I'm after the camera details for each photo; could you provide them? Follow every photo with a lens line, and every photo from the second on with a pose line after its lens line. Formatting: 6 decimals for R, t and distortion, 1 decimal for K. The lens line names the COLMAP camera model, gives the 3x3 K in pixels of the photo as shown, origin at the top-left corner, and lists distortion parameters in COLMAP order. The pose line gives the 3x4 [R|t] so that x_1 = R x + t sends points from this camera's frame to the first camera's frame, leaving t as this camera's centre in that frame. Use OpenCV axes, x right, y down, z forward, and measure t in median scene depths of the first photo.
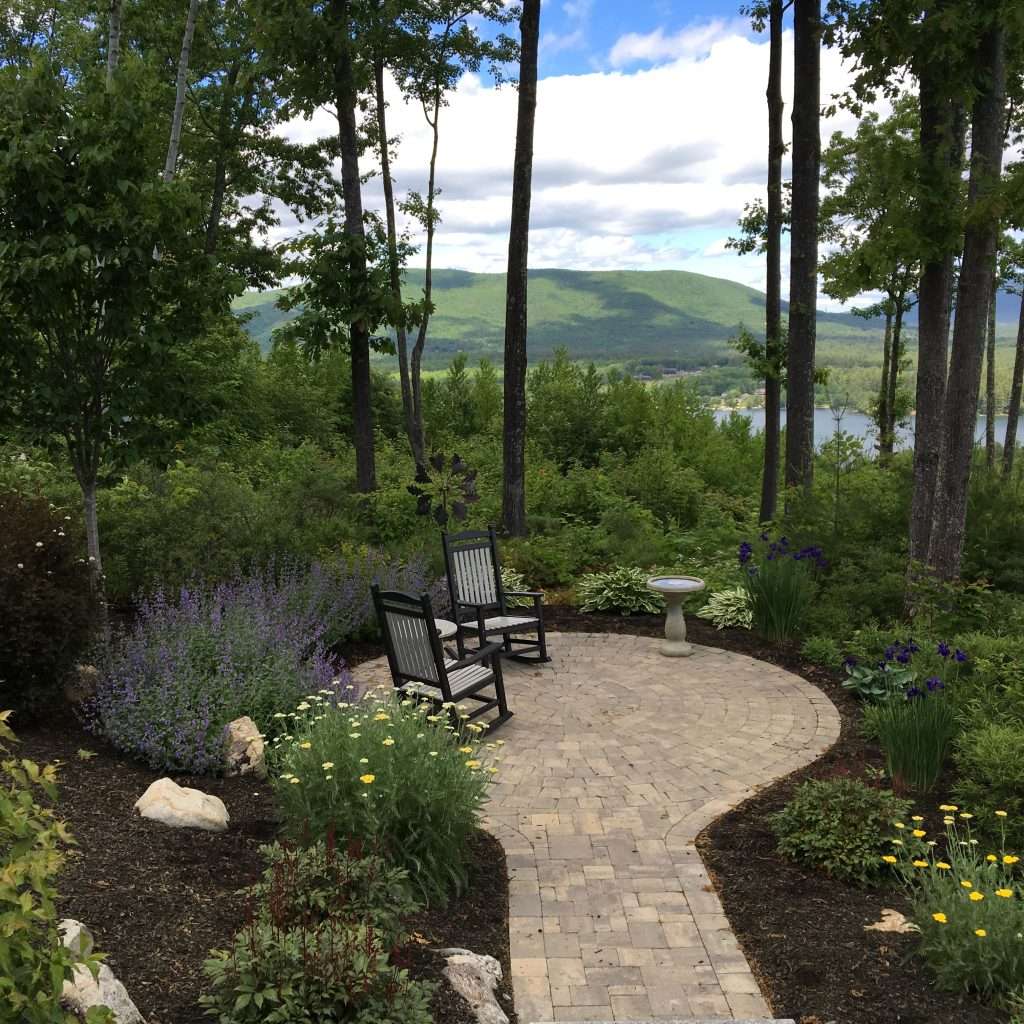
lens RADIAL K [[1306.4, 0, 454.2], [0, 1306.4, 516.4], [0, 0, 1]] dist [0.176405, -0.432382]
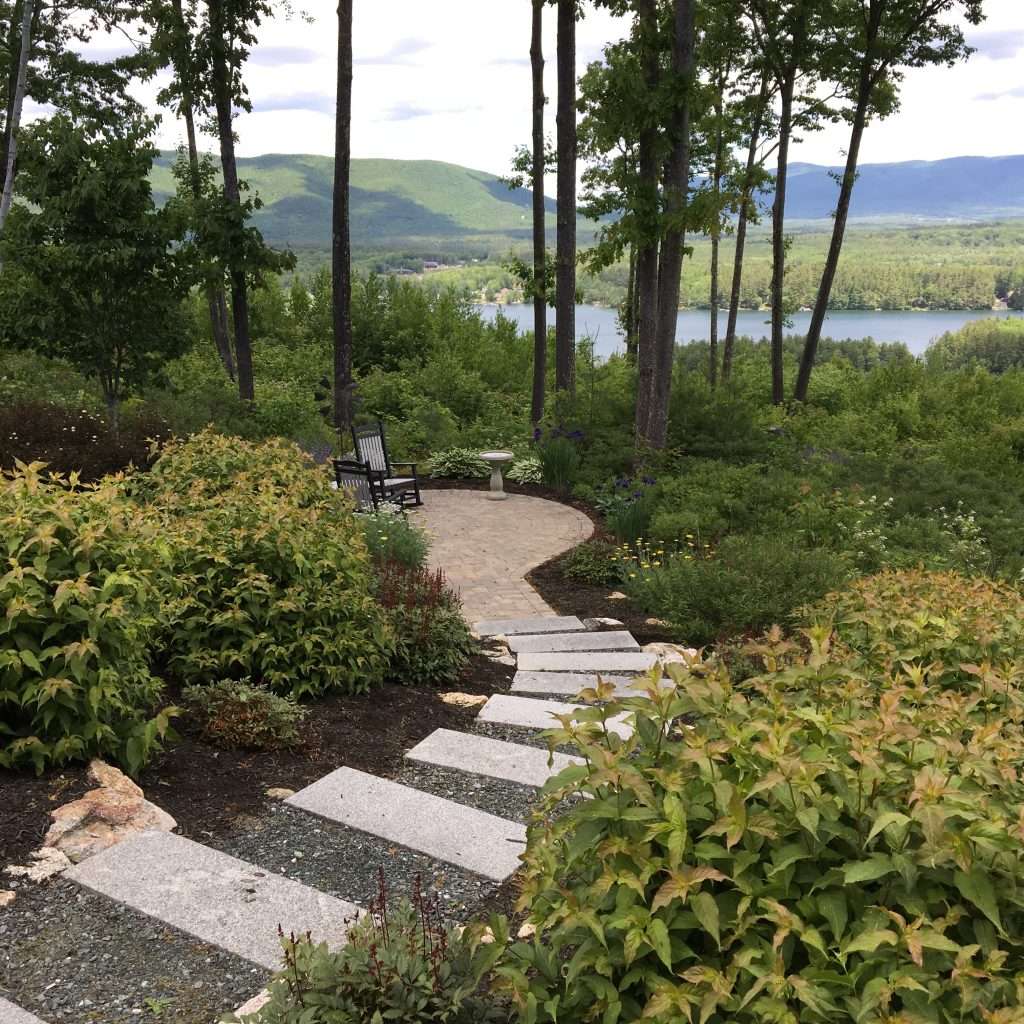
lens RADIAL K [[1306.4, 0, 454.2], [0, 1306.4, 516.4], [0, 0, 1]] dist [0.176405, -0.432382]
pose [[0.984080, -0.033846, 0.174474, -0.150142], [0.020095, 0.996593, 0.079987, -0.003054], [-0.176587, -0.075208, 0.981408, -0.520168]]
